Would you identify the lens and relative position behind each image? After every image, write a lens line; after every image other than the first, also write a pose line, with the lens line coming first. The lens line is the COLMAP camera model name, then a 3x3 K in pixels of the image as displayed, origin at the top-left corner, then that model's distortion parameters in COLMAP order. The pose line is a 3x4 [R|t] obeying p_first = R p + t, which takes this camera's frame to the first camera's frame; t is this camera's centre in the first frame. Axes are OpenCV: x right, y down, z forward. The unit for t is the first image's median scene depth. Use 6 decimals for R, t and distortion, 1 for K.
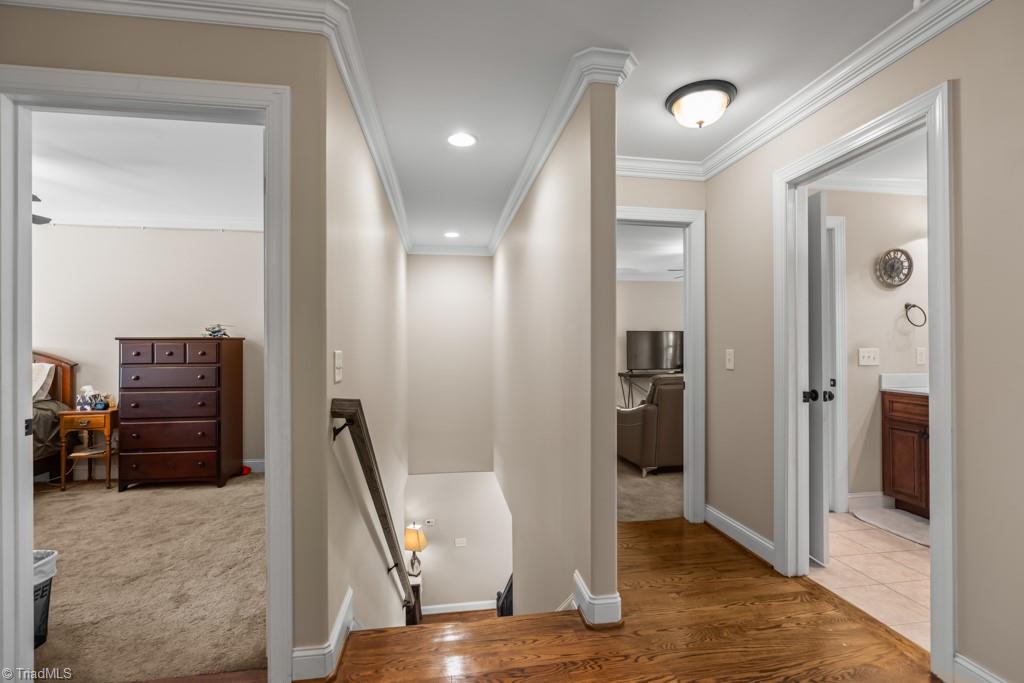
lens RADIAL K [[466.4, 0, 515.0], [0, 466.4, 342.6], [0, 0, 1]] dist [-0.000364, 0.000135]
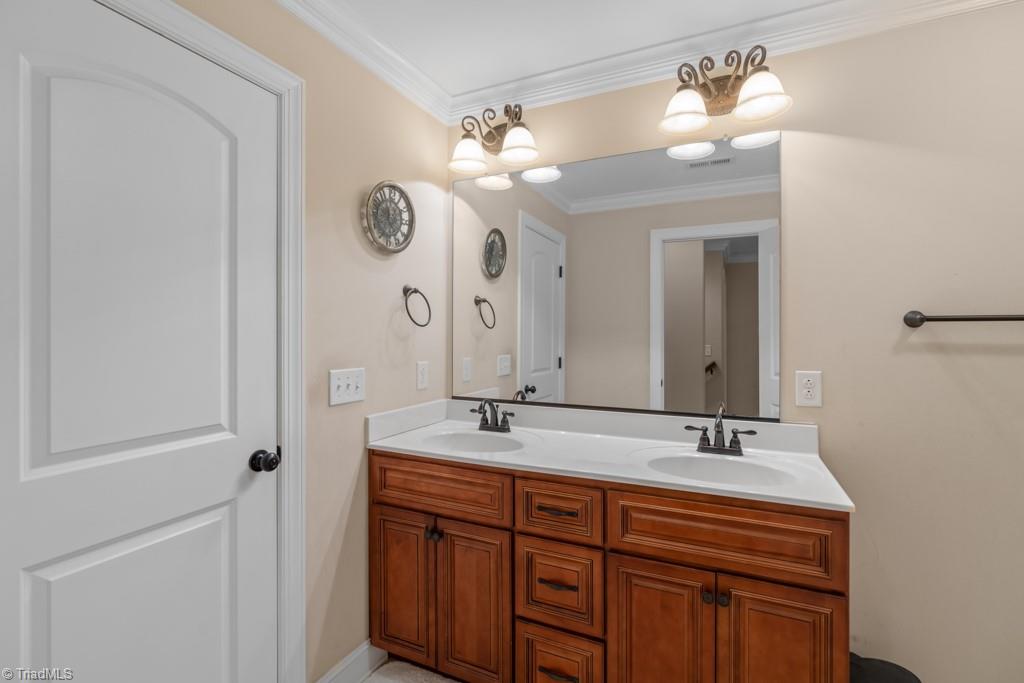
lens RADIAL K [[452.7, 0, 514.8], [0, 452.7, 338.7], [0, 0, 1]] dist [-0.001519, 0.000029]
pose [[0.559904, -0.000936, 0.828557, 0.577129], [-0.009710, 0.999923, 0.007691, -0.031152], [-0.828501, -0.012351, 0.559852, 0.733654]]
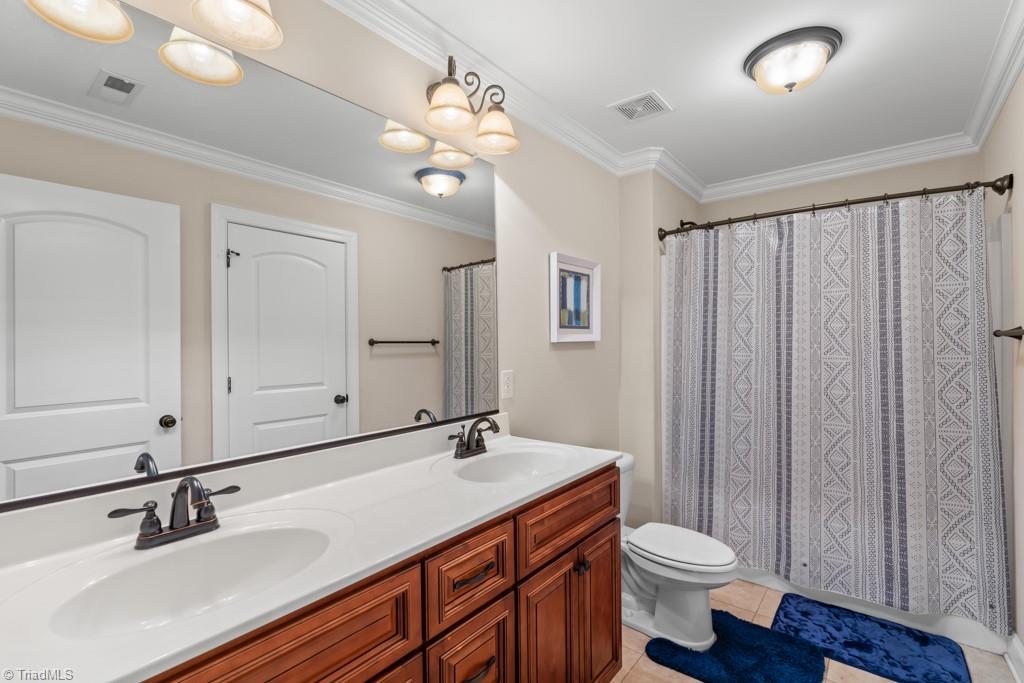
lens RADIAL K [[466.4, 0, 515.0], [0, 466.4, 342.6], [0, 0, 1]] dist [-0.000364, 0.000135]
pose [[-0.669974, 0.011274, 0.742299, 0.711656], [0.007821, 0.999936, -0.008128, -0.024478], [-0.742343, 0.000360, -0.670020, 1.210204]]
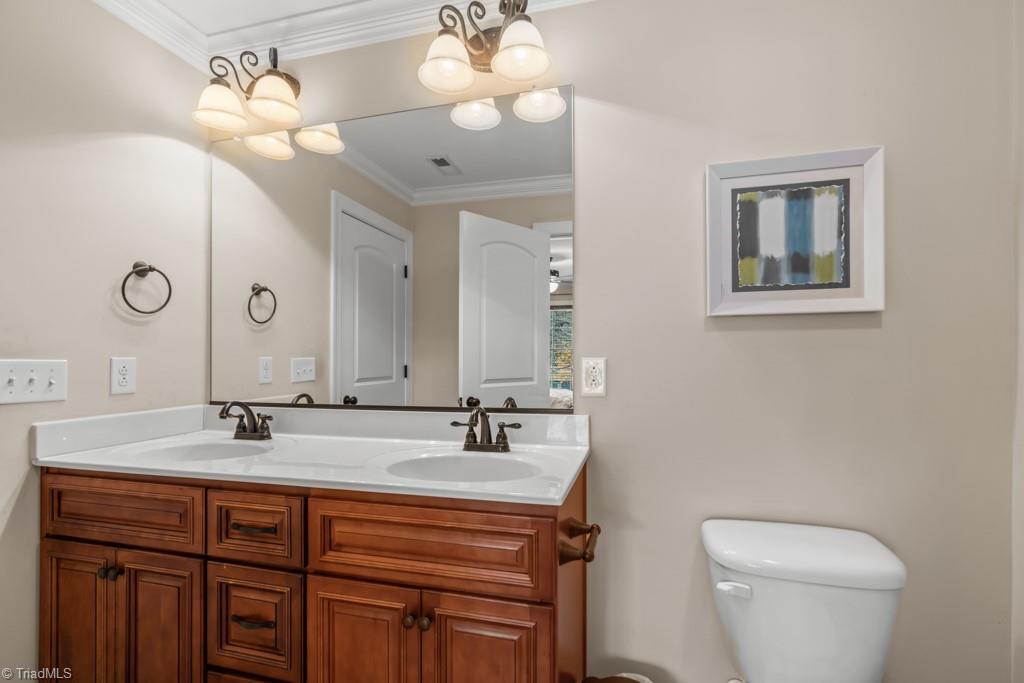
lens RADIAL K [[474.5, 0, 516.6], [0, 474.5, 355.3], [0, 0, 1]] dist [0.001140, 0.000596]
pose [[0.409850, 0.006982, 0.912126, 0.733741], [-0.003109, 0.999976, -0.006257, 0.013923], [-0.912148, -0.000271, 0.409862, 0.589243]]
